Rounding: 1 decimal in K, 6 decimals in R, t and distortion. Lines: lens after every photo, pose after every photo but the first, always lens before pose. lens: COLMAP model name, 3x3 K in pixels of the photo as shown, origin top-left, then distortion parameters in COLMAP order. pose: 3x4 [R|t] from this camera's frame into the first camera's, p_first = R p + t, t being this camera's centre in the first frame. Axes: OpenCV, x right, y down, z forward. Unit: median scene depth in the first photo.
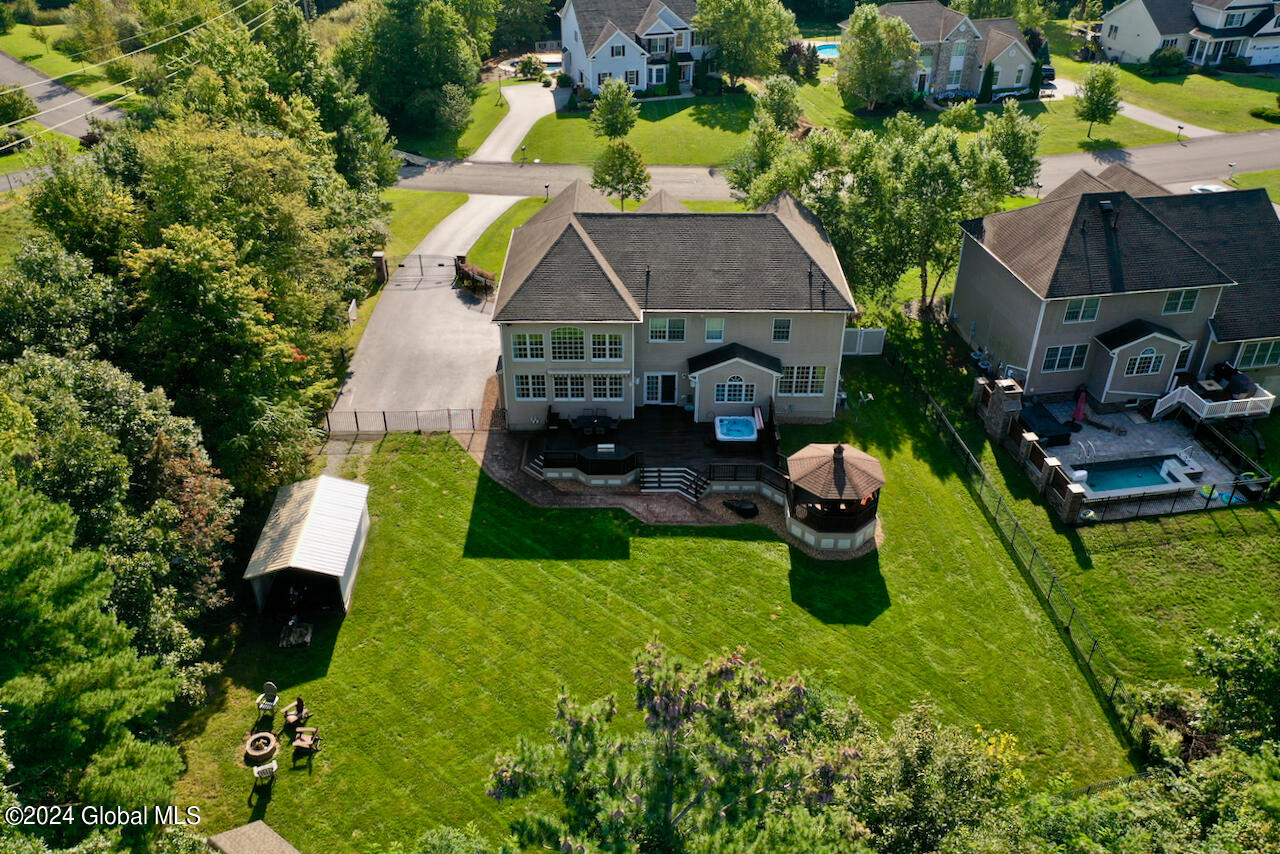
lens RADIAL K [[1018.3, 0, 640.7], [0, 1018.3, 415.6], [0, 0, 1]] dist [0.008732, -0.002389]
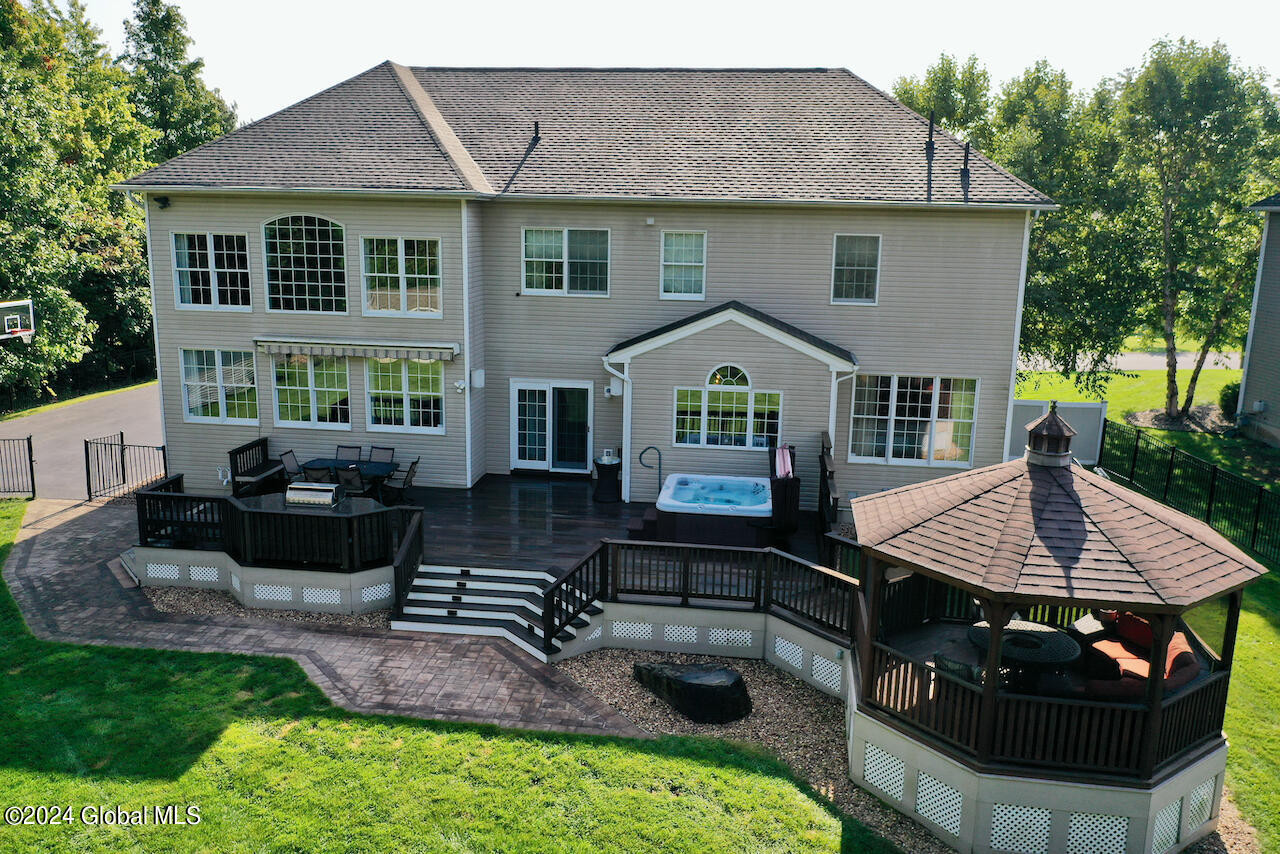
lens RADIAL K [[998.3, 0, 642.4], [0, 998.3, 423.8], [0, 0, 1]] dist [0.018466, -0.000463]
pose [[0.990444, 0.039585, -0.132110, 0.111509], [-0.084639, 0.930780, -0.355648, 0.114106], [0.108887, 0.363431, 0.925236, 0.665160]]
